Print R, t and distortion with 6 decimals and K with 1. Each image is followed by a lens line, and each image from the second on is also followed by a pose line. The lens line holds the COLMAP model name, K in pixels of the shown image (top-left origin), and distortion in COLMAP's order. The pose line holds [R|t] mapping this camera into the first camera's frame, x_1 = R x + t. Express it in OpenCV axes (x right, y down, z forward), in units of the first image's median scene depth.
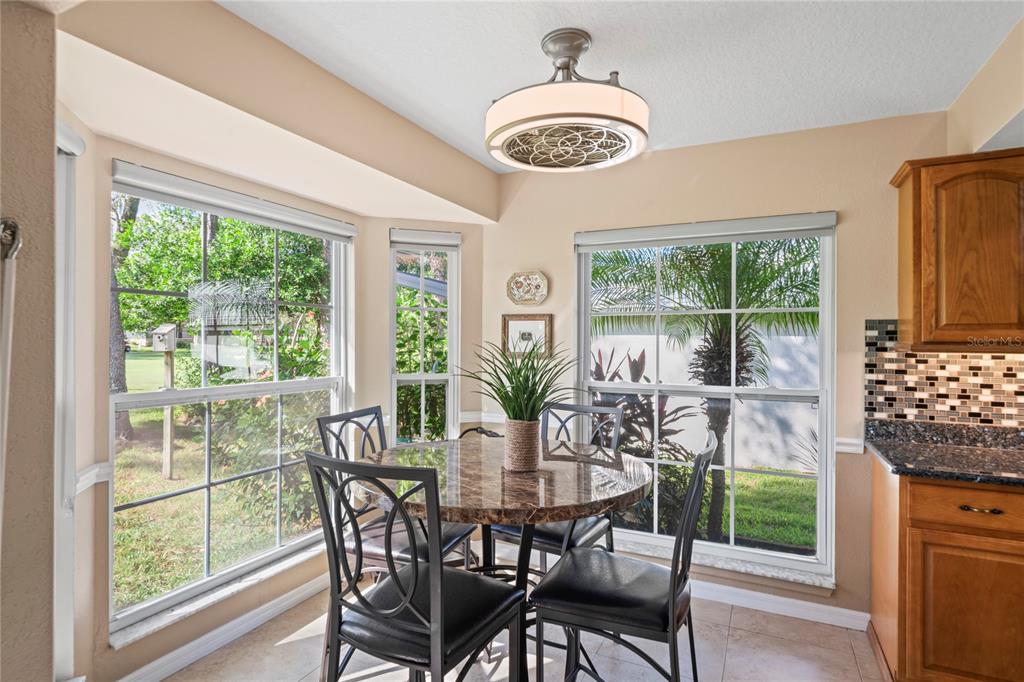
lens RADIAL K [[531.8, 0, 508.4], [0, 531.8, 337.9], [0, 0, 1]] dist [-0.004332, 0.003036]
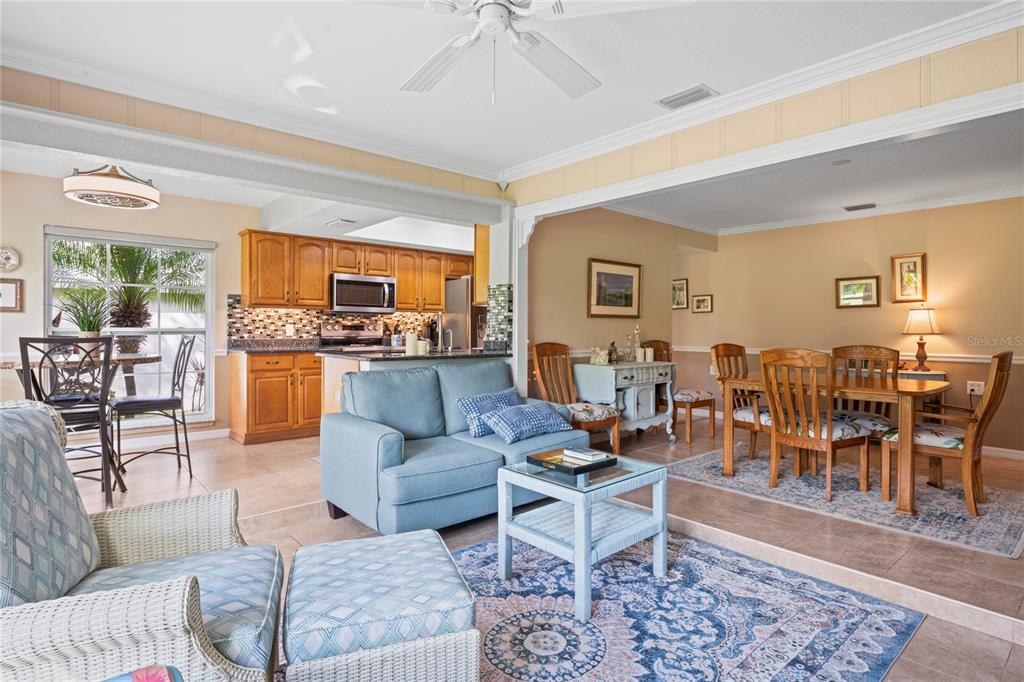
lens RADIAL K [[537.0, 0, 503.8], [0, 537.0, 328.6], [0, 0, 1]] dist [0.000080, -0.000635]
pose [[0.395600, -0.001939, 0.918421, -0.955376], [-0.003029, 0.999990, 0.003416, 0.101979], [-0.918418, -0.004134, 0.395591, -0.964132]]
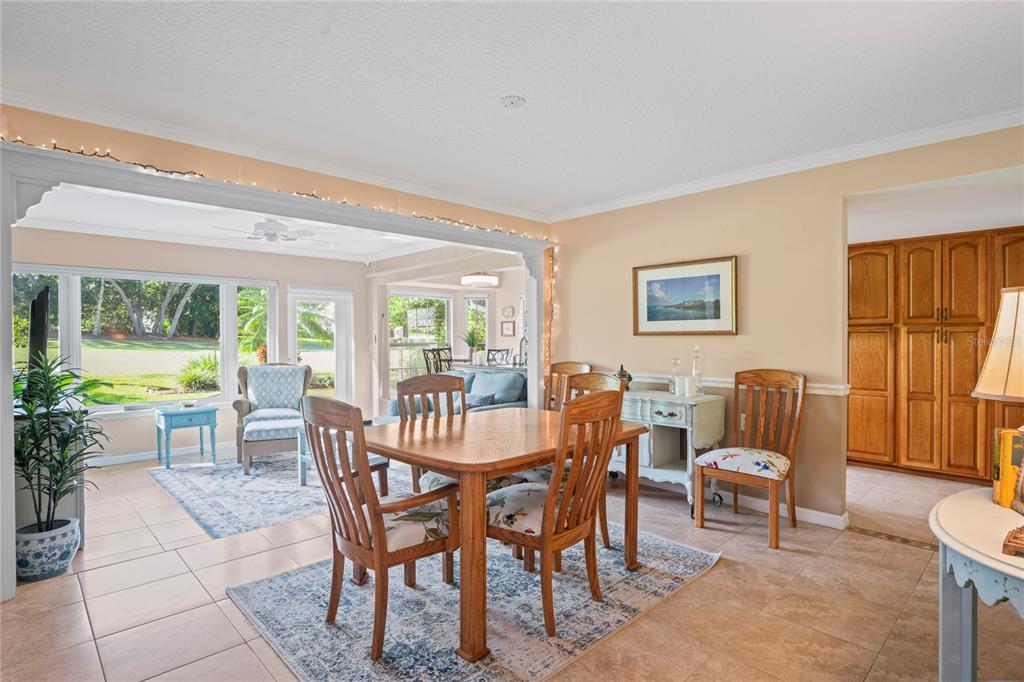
lens RADIAL K [[531.8, 0, 508.4], [0, 531.8, 337.9], [0, 0, 1]] dist [-0.004332, 0.003036]
pose [[0.933116, -0.007160, -0.359504, 1.493962], [0.007714, 0.999970, 0.000108, 0.065116], [0.359493, -0.002875, 0.933143, -2.351873]]
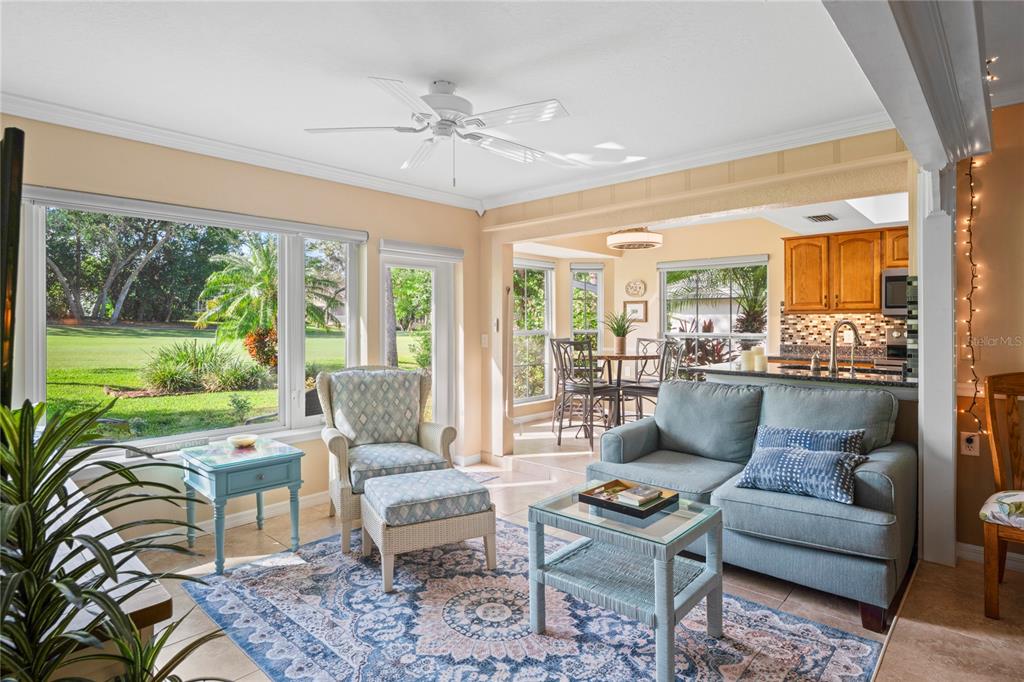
lens RADIAL K [[545.9, 0, 495.7], [0, 545.9, 324.4], [0, 0, 1]] dist [0.000609, 0.000259]
pose [[0.951600, -0.004452, -0.307307, 0.240455], [0.005486, 0.999982, 0.002500, 0.054560], [0.307290, -0.004064, 0.951607, -1.708454]]
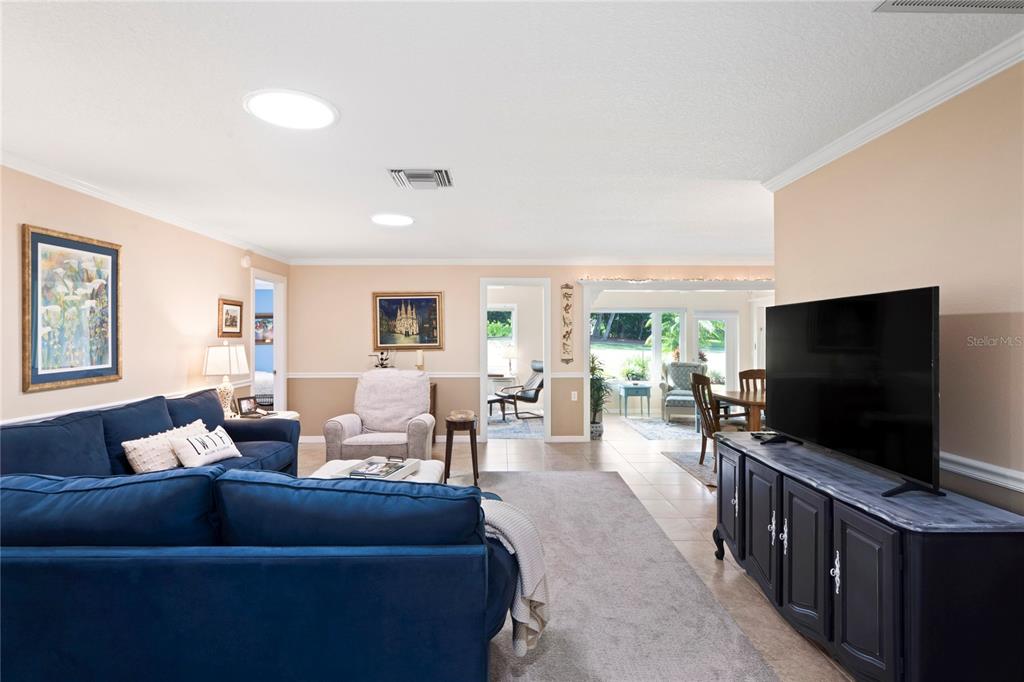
lens RADIAL K [[531.8, 0, 508.4], [0, 531.8, 337.9], [0, 0, 1]] dist [-0.004332, 0.003036]
pose [[0.448470, -0.004198, -0.893788, 2.604583], [0.001220, 0.999991, -0.004084, 0.007783], [0.893797, 0.000741, 0.448471, -3.434882]]
